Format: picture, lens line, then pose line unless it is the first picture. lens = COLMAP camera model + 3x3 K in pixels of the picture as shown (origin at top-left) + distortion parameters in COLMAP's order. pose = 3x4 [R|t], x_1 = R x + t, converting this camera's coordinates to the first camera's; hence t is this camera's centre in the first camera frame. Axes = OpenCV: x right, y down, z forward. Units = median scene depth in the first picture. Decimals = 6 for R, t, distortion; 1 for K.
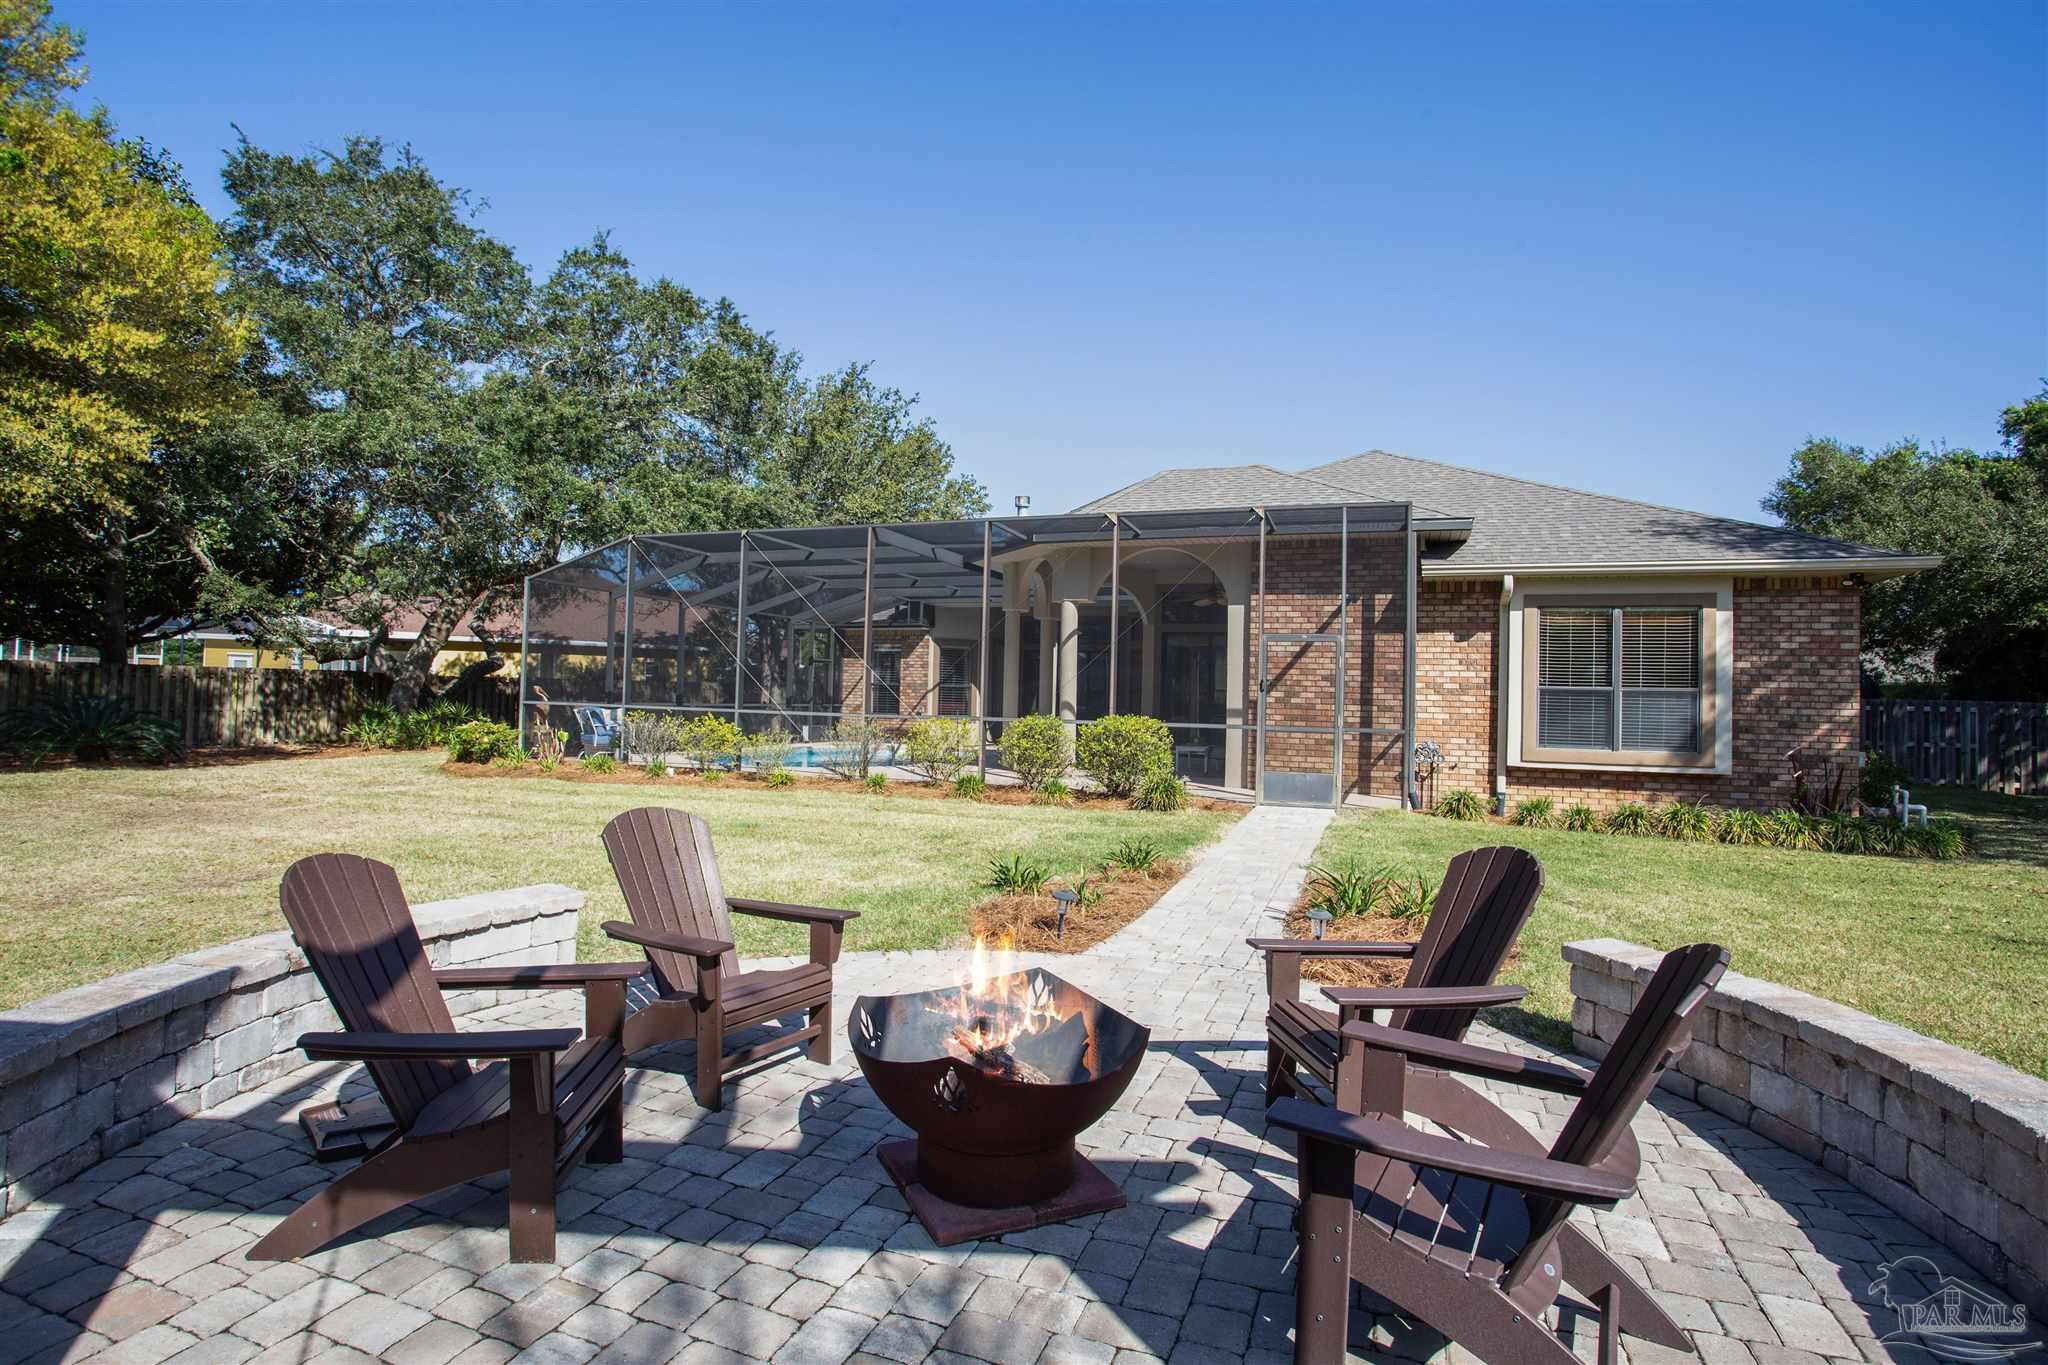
lens RADIAL K [[970.4, 0, 1003.2], [0, 970.4, 682.2], [0, 0, 1]] dist [-0.039174, 0.007706]
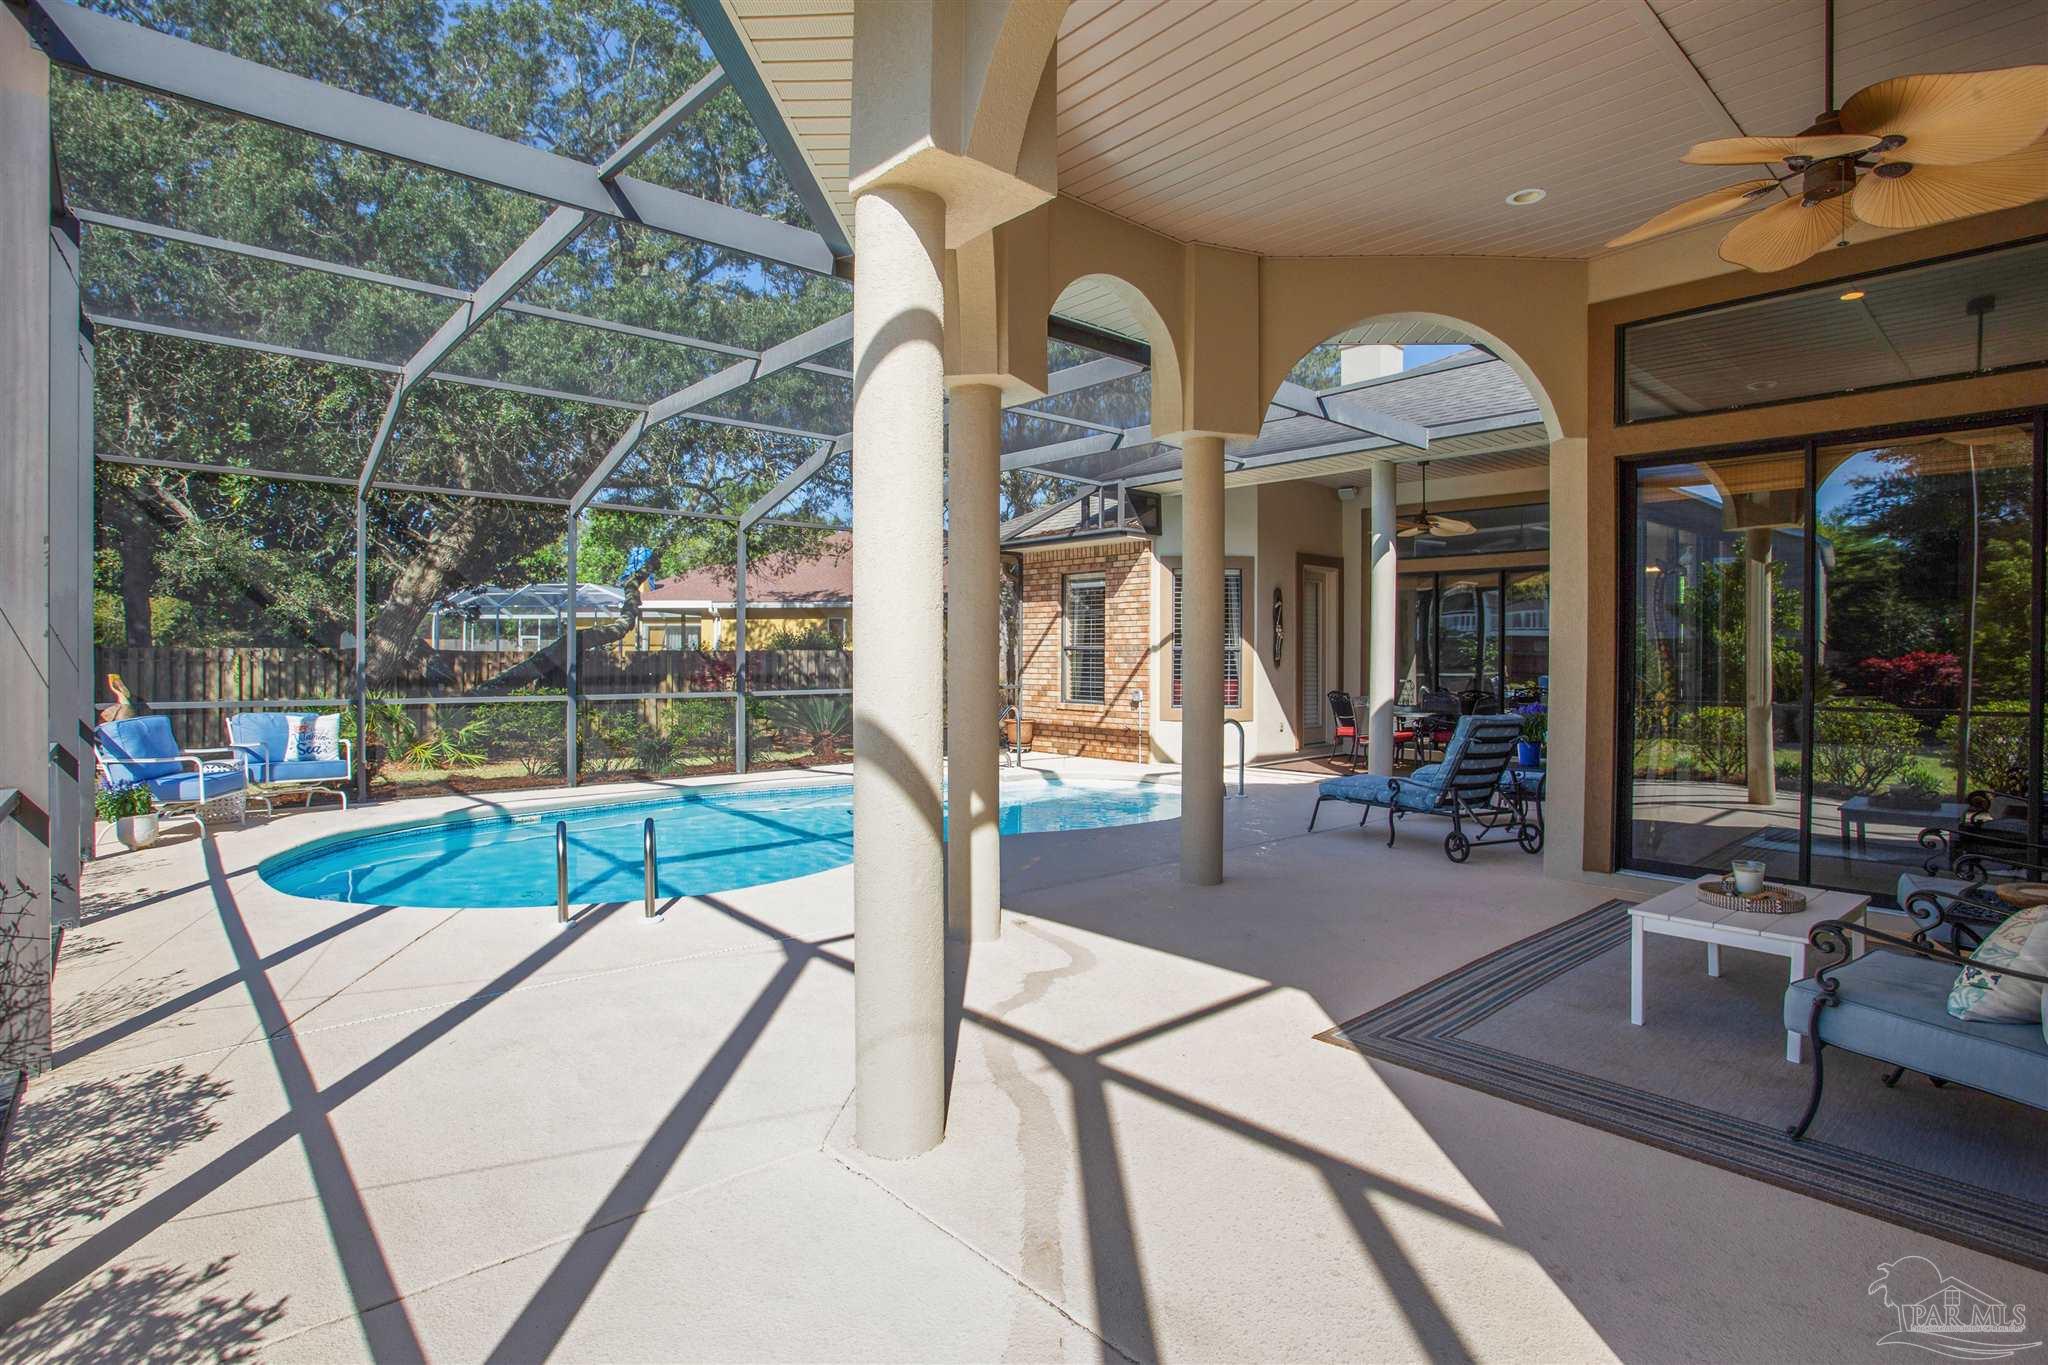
lens RADIAL K [[970.4, 0, 1030.9], [0, 970.4, 669.8], [0, 0, 1]] dist [-0.039174, 0.007706]
pose [[0.889791, -0.014999, -0.456121, 0.198192], [0.024559, 0.999585, 0.015038, 0.010541], [0.455707, -0.024582, 0.889791, 1.016569]]
